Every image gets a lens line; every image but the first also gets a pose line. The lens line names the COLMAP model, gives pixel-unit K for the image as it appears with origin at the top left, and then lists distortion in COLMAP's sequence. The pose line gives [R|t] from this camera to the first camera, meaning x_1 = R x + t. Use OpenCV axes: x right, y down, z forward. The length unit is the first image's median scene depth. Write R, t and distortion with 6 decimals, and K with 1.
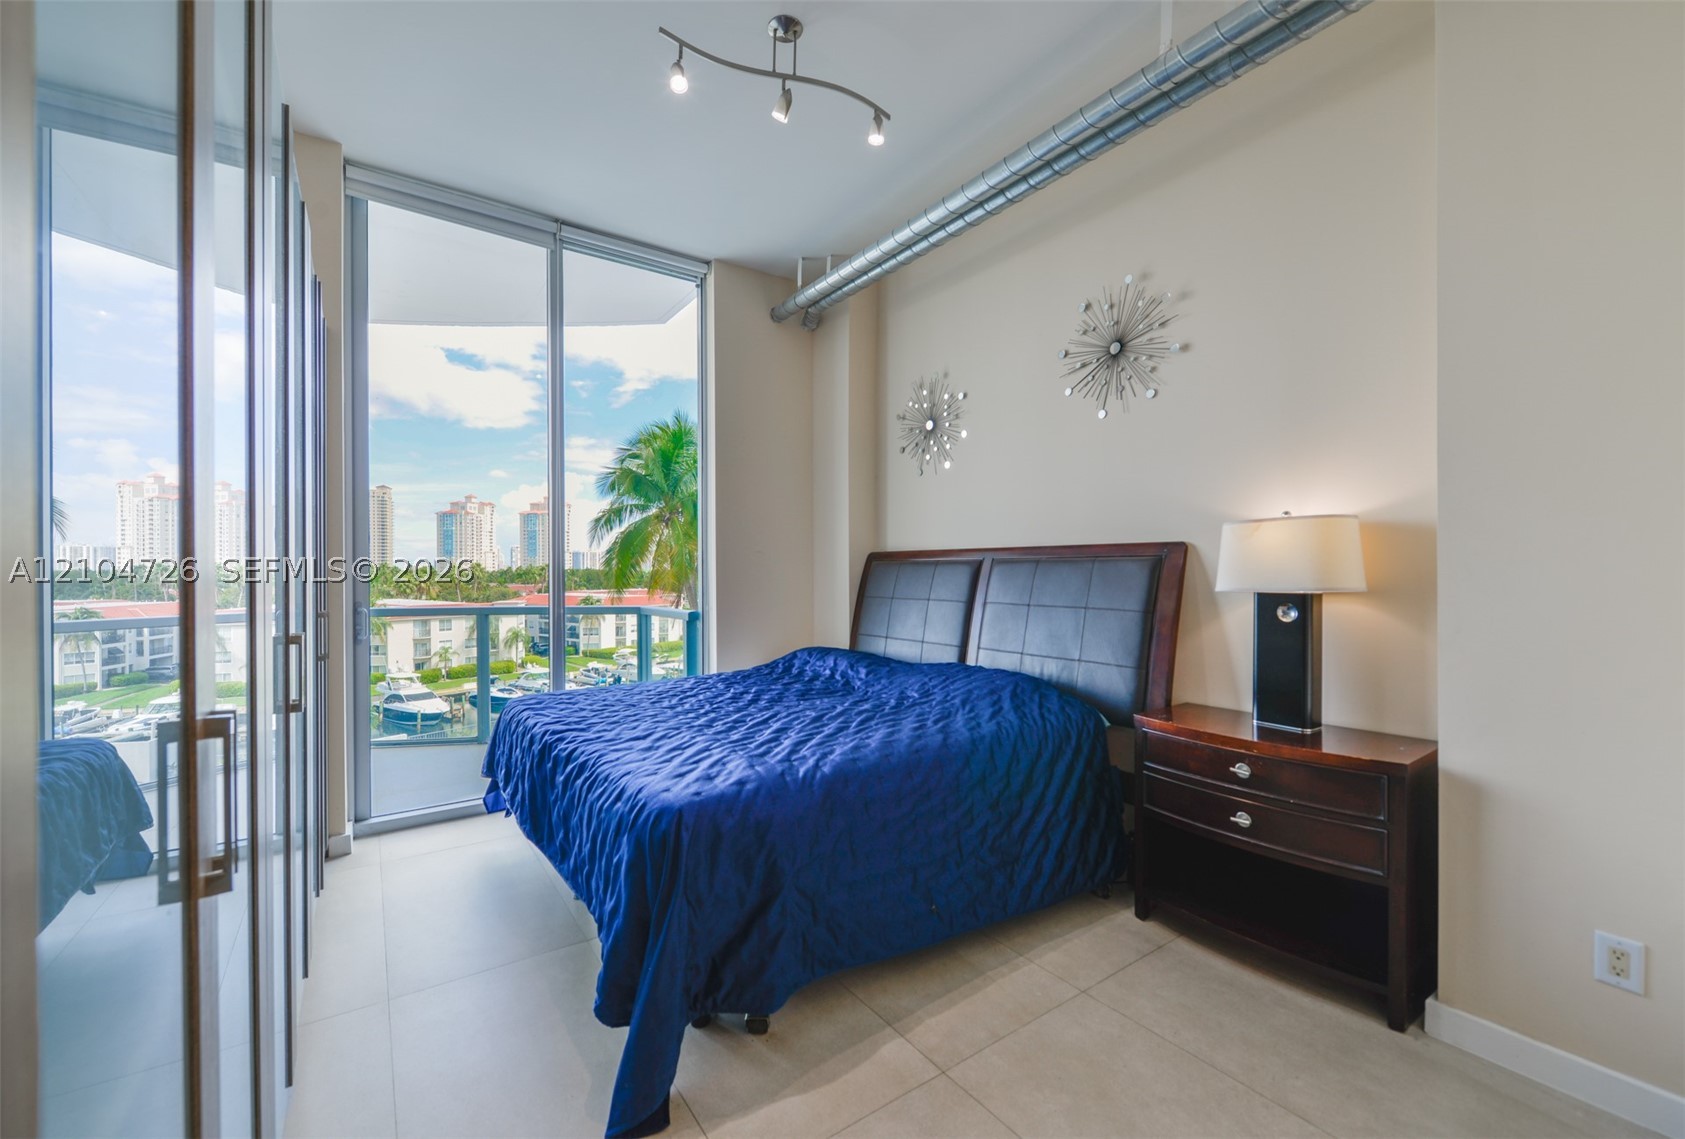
lens RADIAL K [[673.8, 0, 838.4], [0, 673.8, 572.7], [0, 0, 1]] dist [-0.000527, -0.002376]
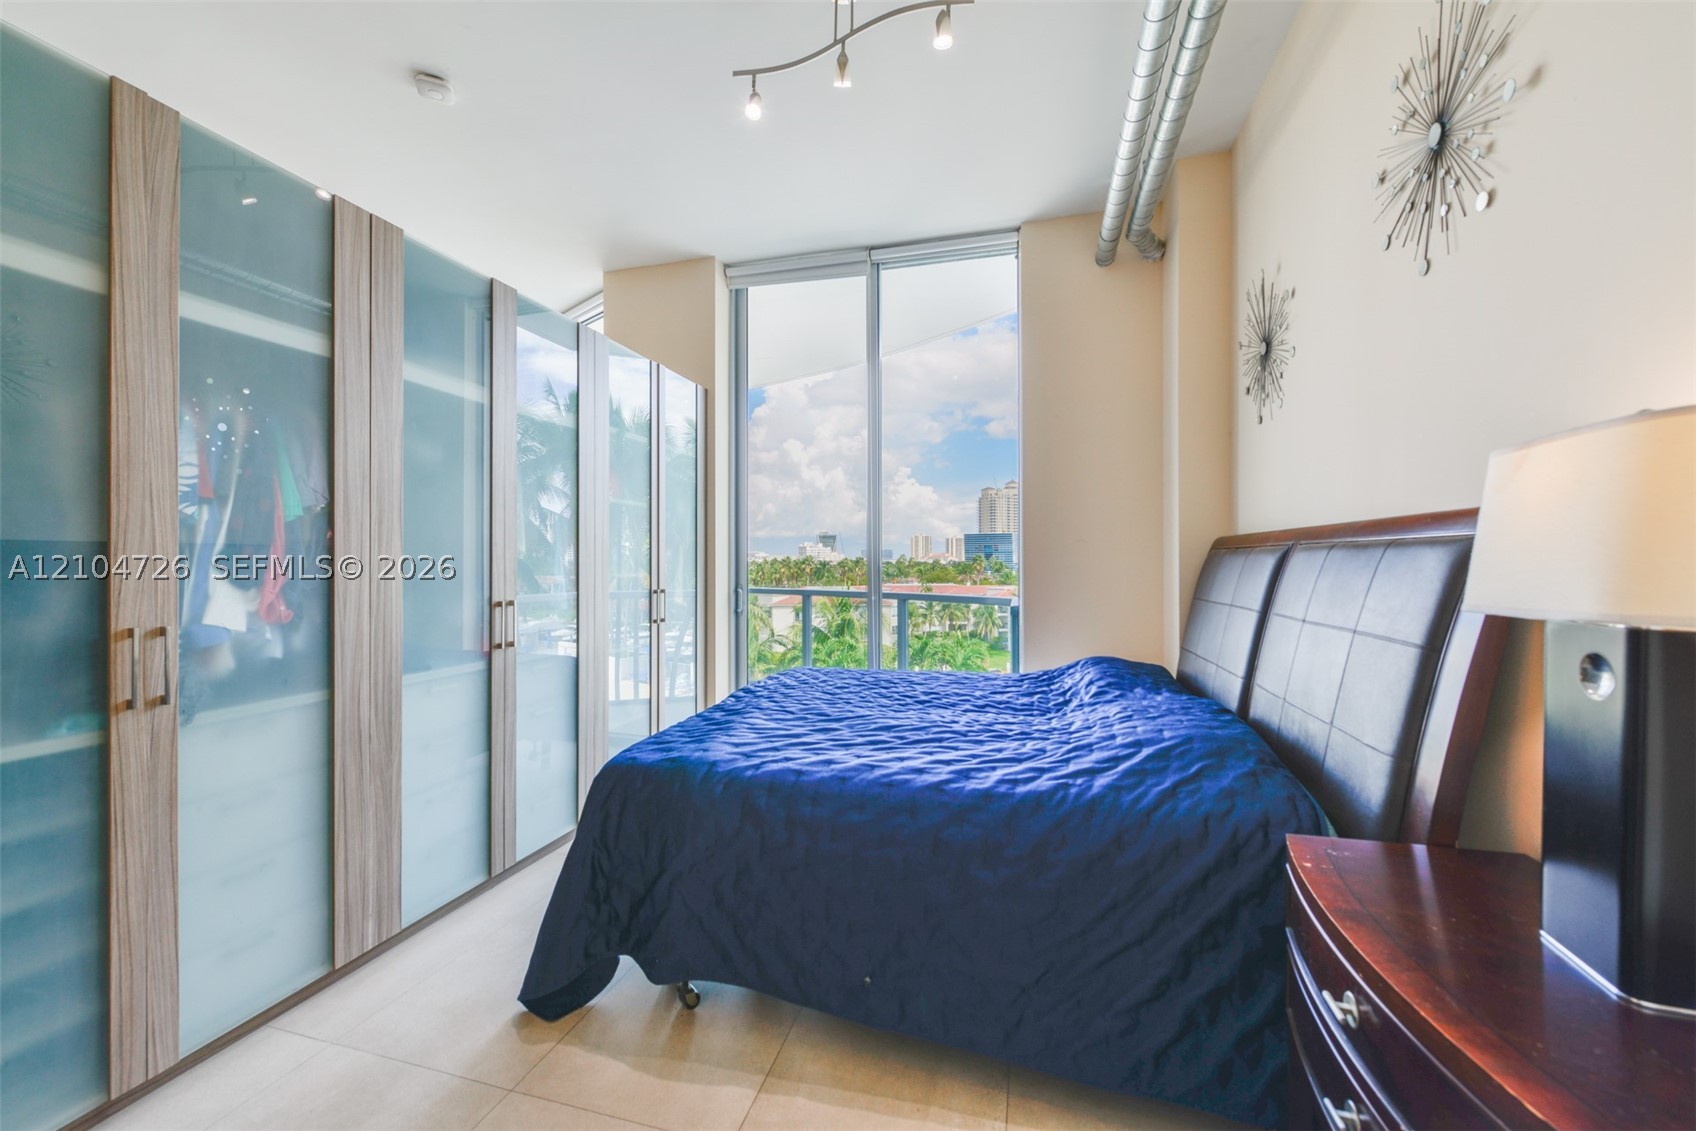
lens RADIAL K [[678.2, 0, 851.5], [0, 678.2, 561.4], [0, 0, 1]] dist [-0.000527, -0.002376]
pose [[0.638320, 0.000506, -0.769771, 0.506846], [-0.002217, 0.999997, -0.001181, -0.003447], [0.769768, 0.002460, 0.638320, 0.311325]]
